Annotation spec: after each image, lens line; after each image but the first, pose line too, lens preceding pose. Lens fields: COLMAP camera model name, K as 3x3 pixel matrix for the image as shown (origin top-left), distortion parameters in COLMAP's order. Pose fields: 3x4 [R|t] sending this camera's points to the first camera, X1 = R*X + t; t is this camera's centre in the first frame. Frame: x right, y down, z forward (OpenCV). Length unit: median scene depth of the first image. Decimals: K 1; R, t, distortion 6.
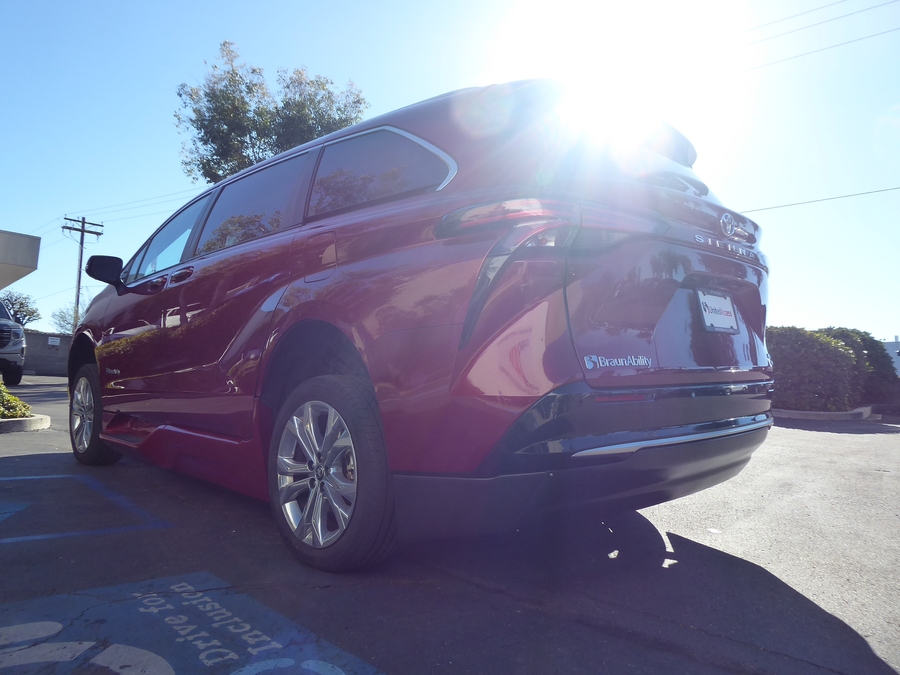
lens RADIAL K [[629.2, 0, 445.5], [0, 629.2, 340.1], [0, 0, 1]] dist [0.001751, -0.025357]
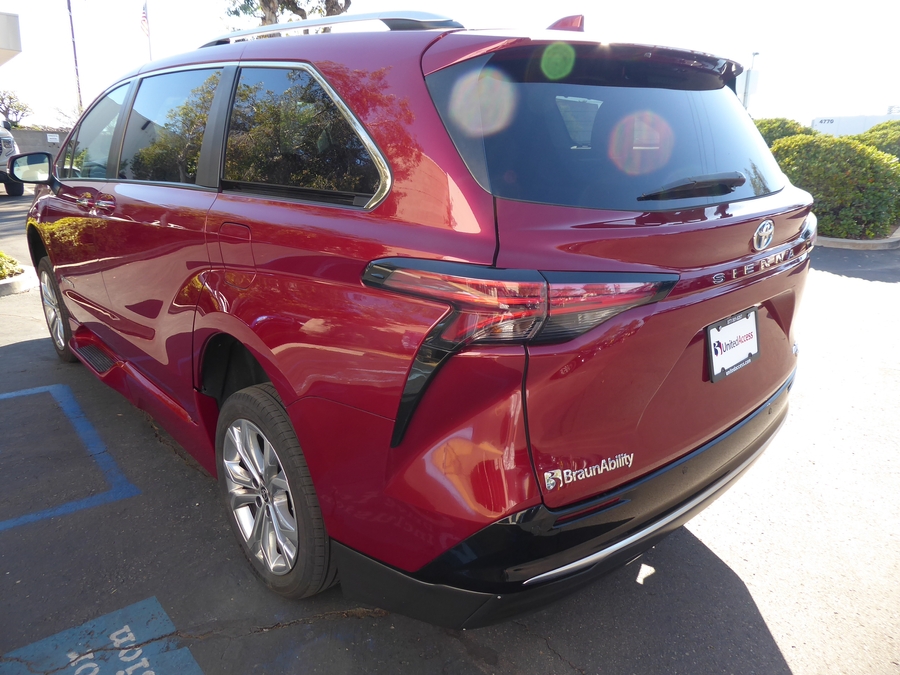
lens RADIAL K [[629.2, 0, 445.5], [0, 629.2, 340.1], [0, 0, 1]] dist [0.001751, -0.025357]
pose [[0.999312, -0.001591, -0.037044, 0.091286], [0.014150, 0.939829, 0.341353, -0.292696], [0.034272, -0.341642, 0.939205, 0.225207]]
